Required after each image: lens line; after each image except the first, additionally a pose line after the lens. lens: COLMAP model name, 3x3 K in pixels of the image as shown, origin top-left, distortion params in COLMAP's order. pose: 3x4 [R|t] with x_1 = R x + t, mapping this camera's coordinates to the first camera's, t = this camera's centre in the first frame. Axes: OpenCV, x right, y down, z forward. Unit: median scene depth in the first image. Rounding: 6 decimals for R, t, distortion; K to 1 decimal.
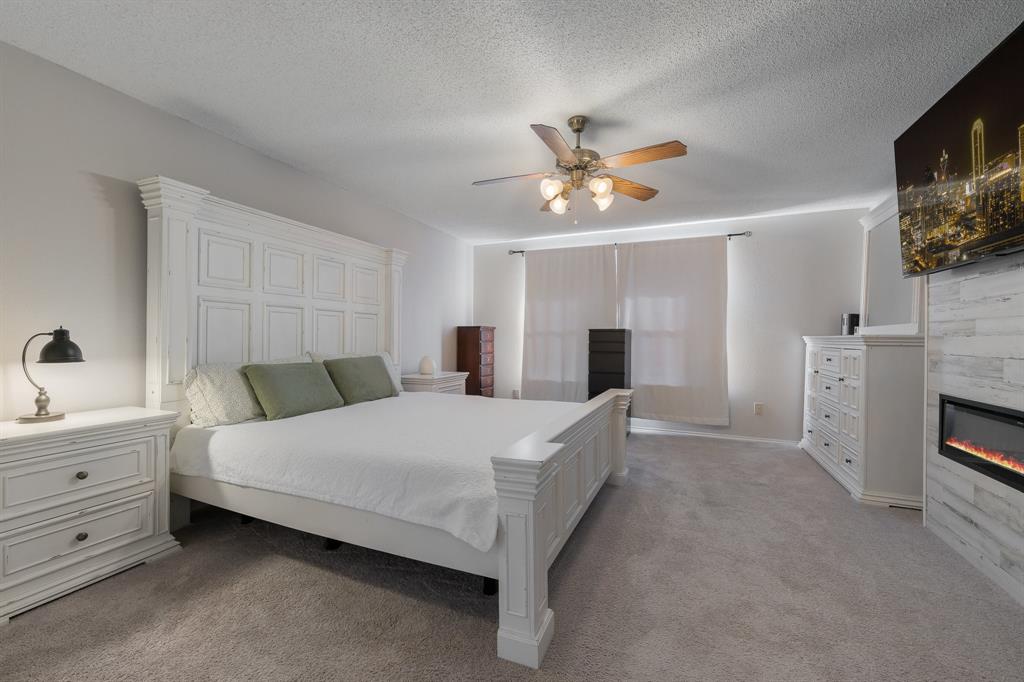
lens RADIAL K [[415.5, 0, 517.1], [0, 415.5, 337.1], [0, 0, 1]] dist [0.000446, -0.000025]
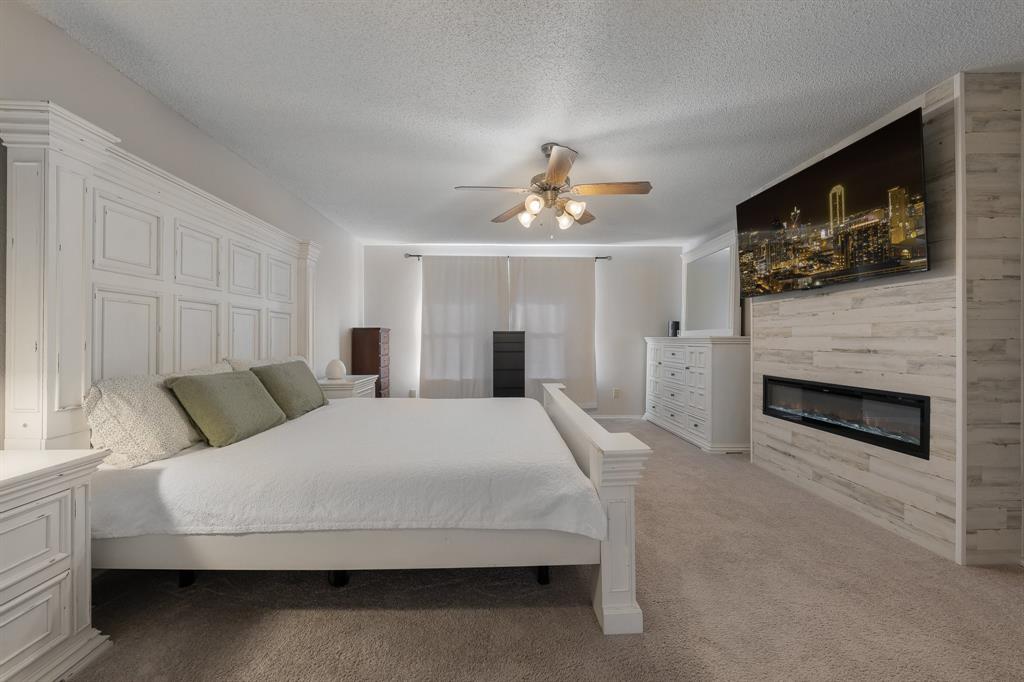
lens RADIAL K [[377.6, 0, 511.2], [0, 377.6, 337.6], [0, 0, 1]] dist [0.000429, 0.000136]
pose [[0.908244, -0.002906, 0.418431, -0.385277], [0.003285, 0.999995, -0.000185, -0.004084], [-0.418428, 0.001542, 0.908249, 0.115852]]
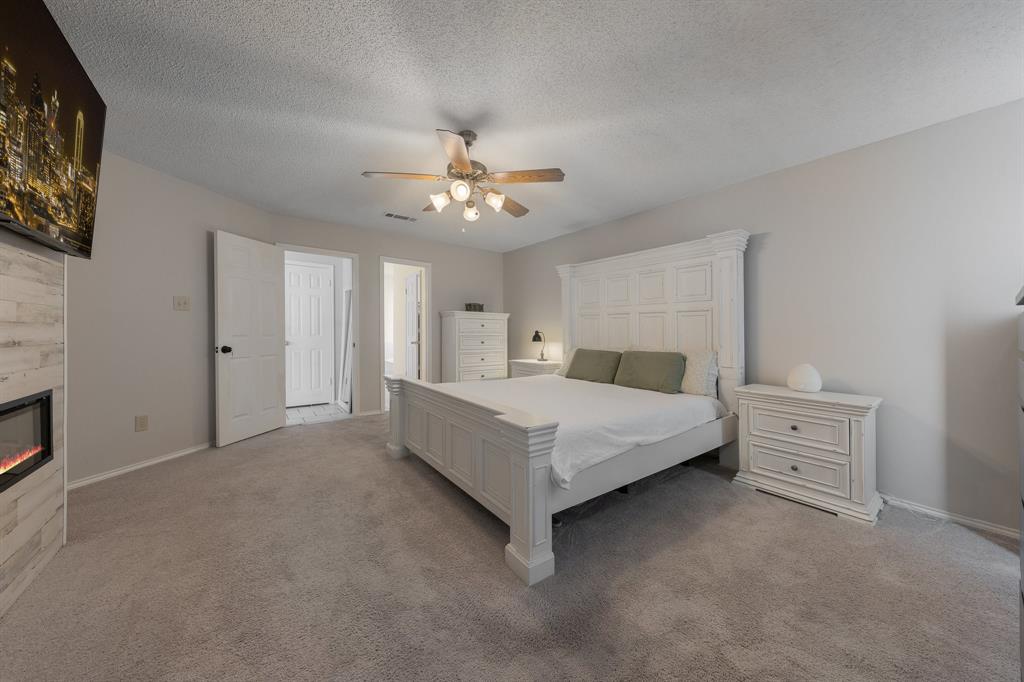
lens RADIAL K [[346.7, 0, 512.0], [0, 346.7, 341.0], [0, 0, 1]] dist [0.000026, 0.000020]
pose [[-0.508597, 0.009903, -0.860948, 0.889895], [-0.010851, 0.999781, 0.017910, 0.008870], [0.860937, 0.018451, -0.508378, 1.594200]]
